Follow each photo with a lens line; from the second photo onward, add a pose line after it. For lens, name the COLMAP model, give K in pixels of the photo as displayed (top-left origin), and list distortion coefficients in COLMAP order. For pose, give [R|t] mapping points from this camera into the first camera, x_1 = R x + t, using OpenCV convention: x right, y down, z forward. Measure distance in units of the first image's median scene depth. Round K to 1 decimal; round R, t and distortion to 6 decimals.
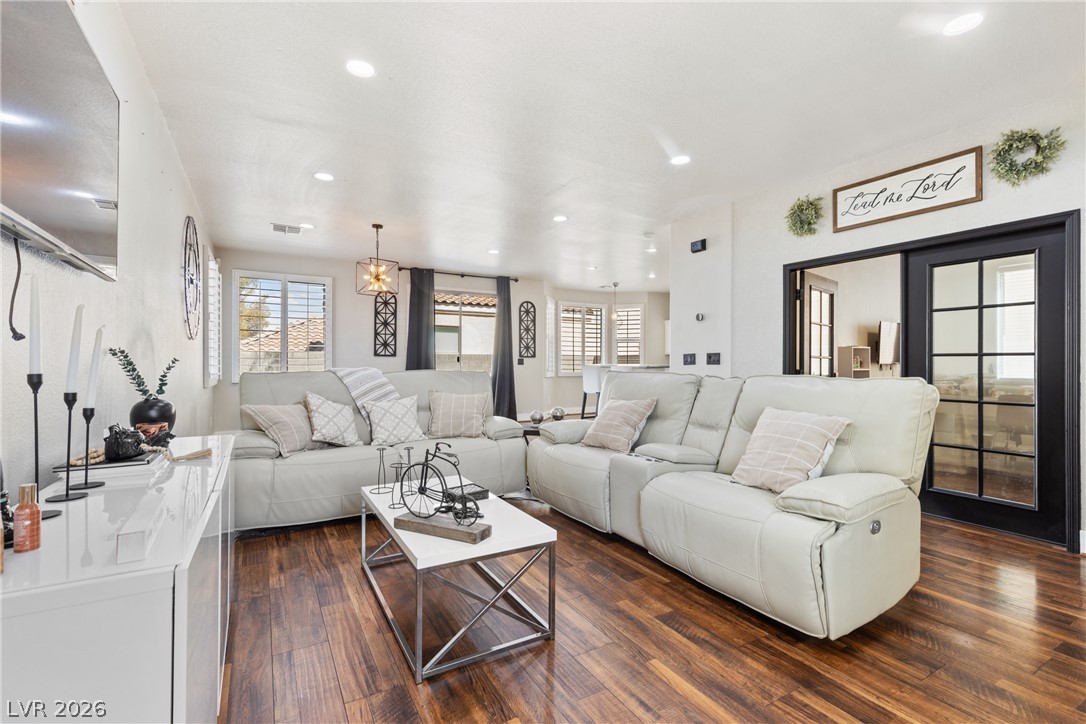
lens RADIAL K [[491.2, 0, 561.8], [0, 491.2, 362.1], [0, 0, 1]] dist [0.011691, -0.001676]
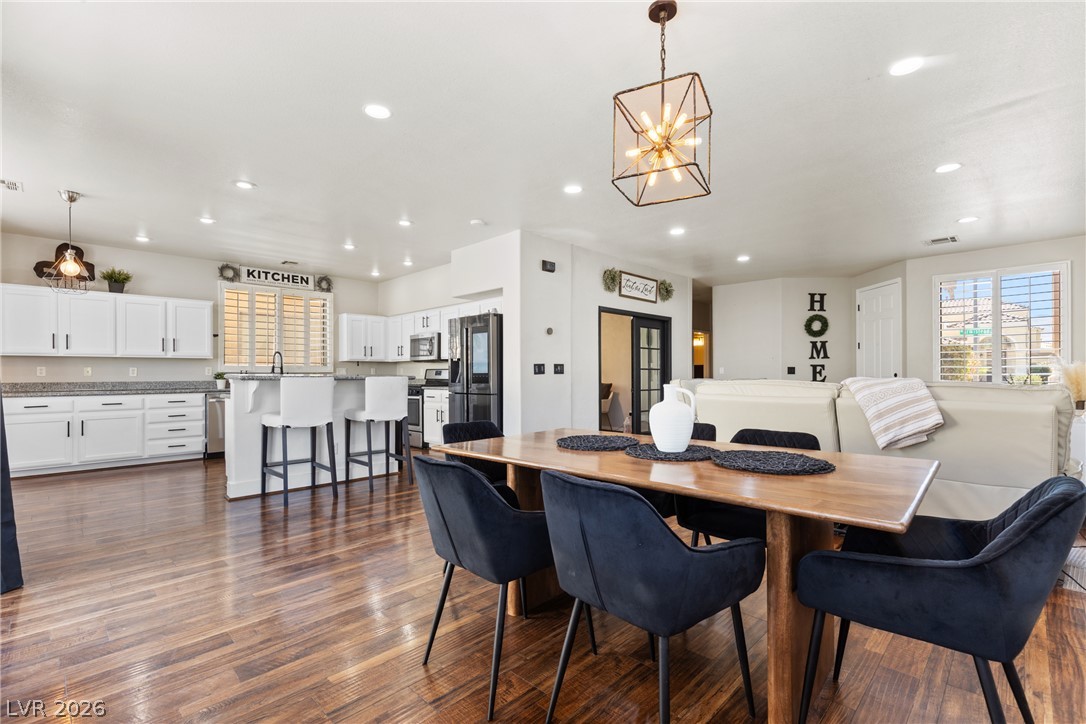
lens RADIAL K [[491.2, 0, 547.3], [0, 491.2, 370.6], [0, 0, 1]] dist [0.011691, -0.001676]
pose [[-0.246143, 0.007117, 0.969207, -0.521914], [-0.000635, 0.999972, -0.007504, 0.003794], [-0.969233, -0.002462, -0.246131, 0.845751]]
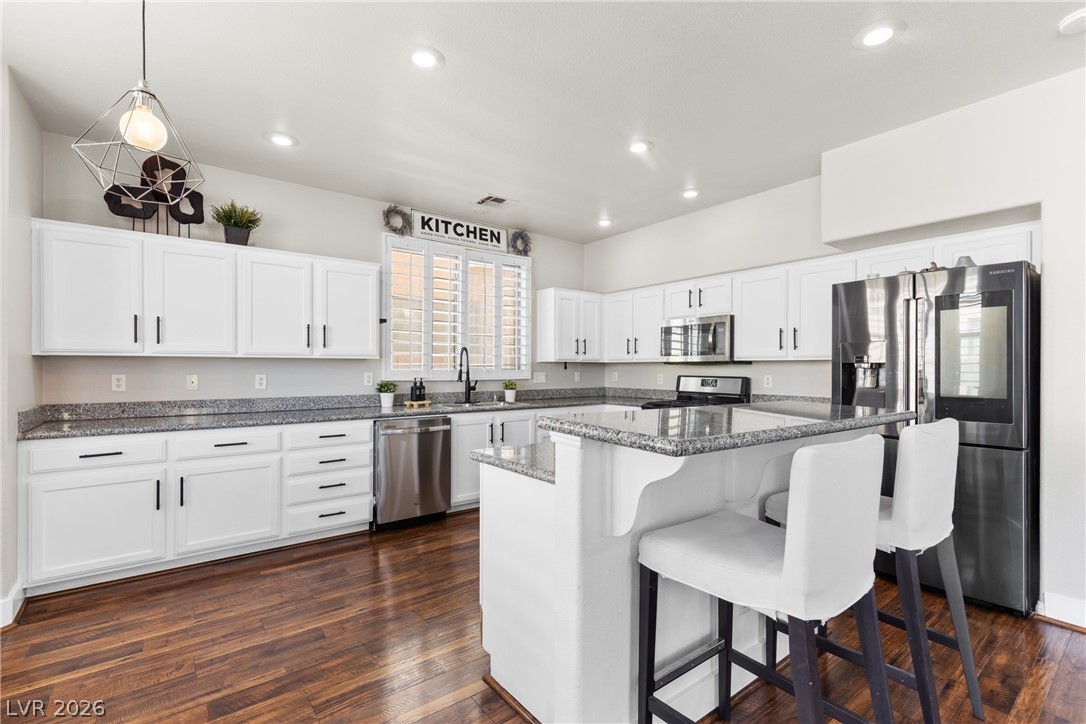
lens RADIAL K [[491.2, 0, 549.3], [0, 491.2, 365.4], [0, 0, 1]] dist [0.011691, -0.001676]
pose [[-0.117437, 0.003101, 0.993076, -0.090922], [-0.008306, 0.999957, -0.004105, -0.015506], [-0.993046, -0.008731, -0.117406, 1.075207]]
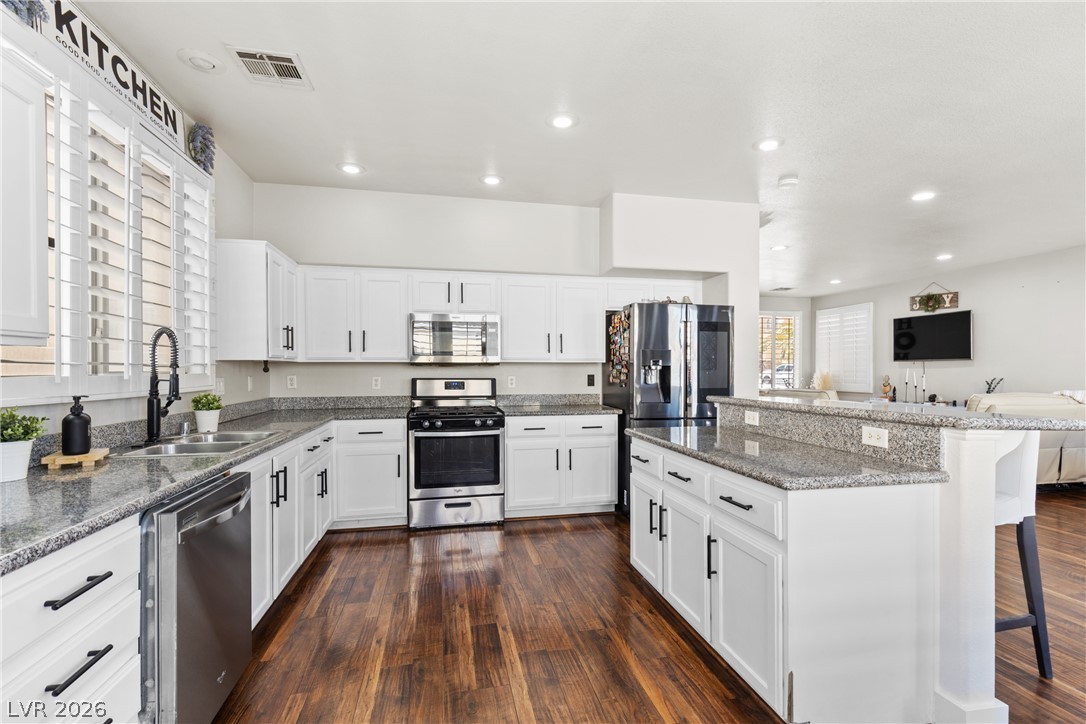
lens RADIAL K [[491.2, 0, 550.3], [0, 491.2, 369.1], [0, 0, 1]] dist [0.011691, -0.001676]
pose [[-0.946406, -0.001736, 0.322976, 0.194909], [-0.003286, 0.999986, -0.004253, -0.014655], [-0.322964, -0.005087, -0.946398, 1.299675]]
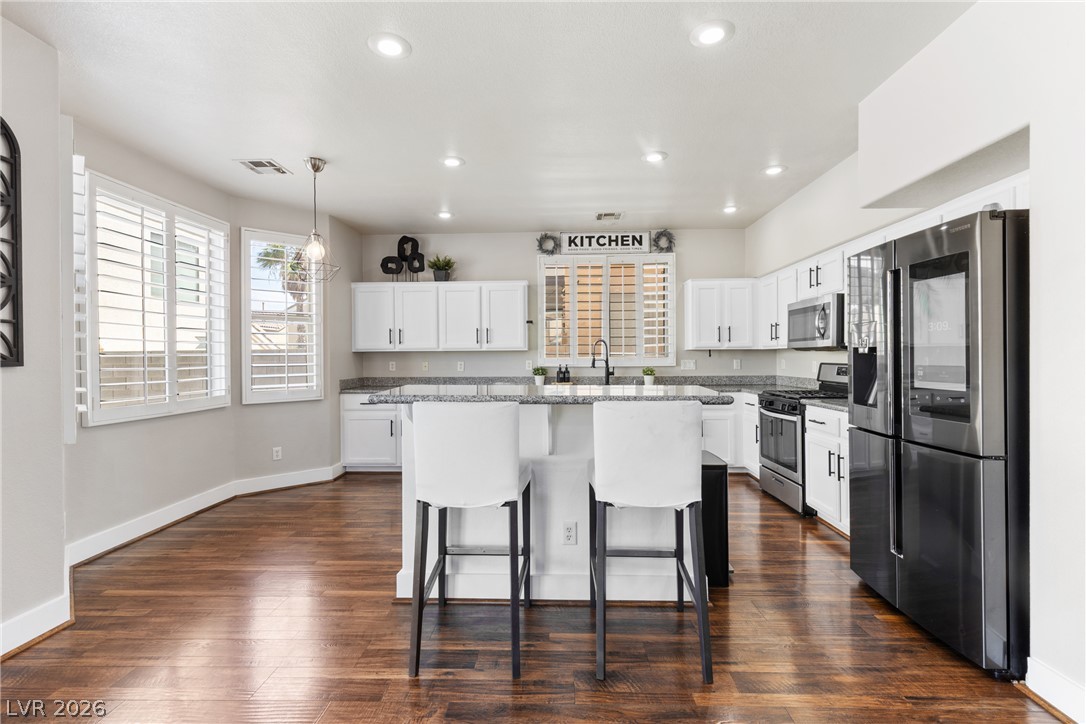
lens RADIAL K [[491.2, 0, 544.0], [0, 491.2, 357.2], [0, 0, 1]] dist [0.011691, -0.001676]
pose [[0.546185, -0.005286, 0.837648, -0.131412], [0.002321, 0.999986, 0.004797, -0.016341], [-0.837661, -0.000676, 0.546190, 0.795717]]
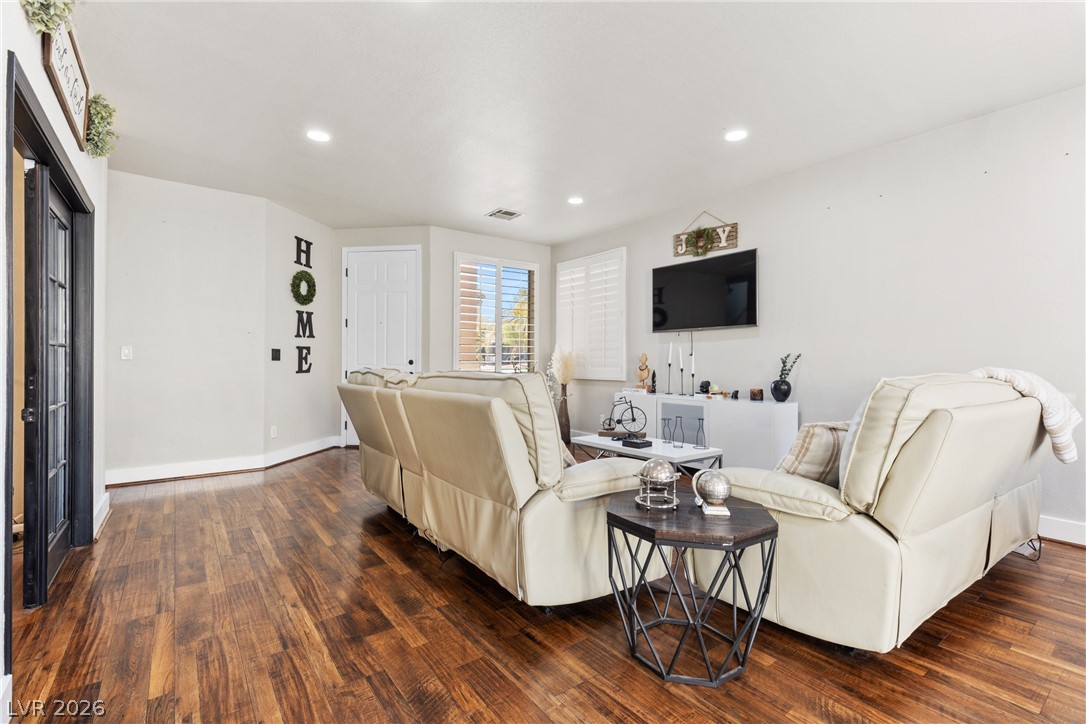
lens RADIAL K [[491.2, 0, 549.5], [0, 491.2, 357.4], [0, 0, 1]] dist [0.011691, -0.001676]
pose [[-0.994366, -0.003988, -0.105930, 0.065553], [-0.002925, 0.999944, -0.010191, 0.004086], [0.105965, -0.009823, -0.994321, 0.761624]]
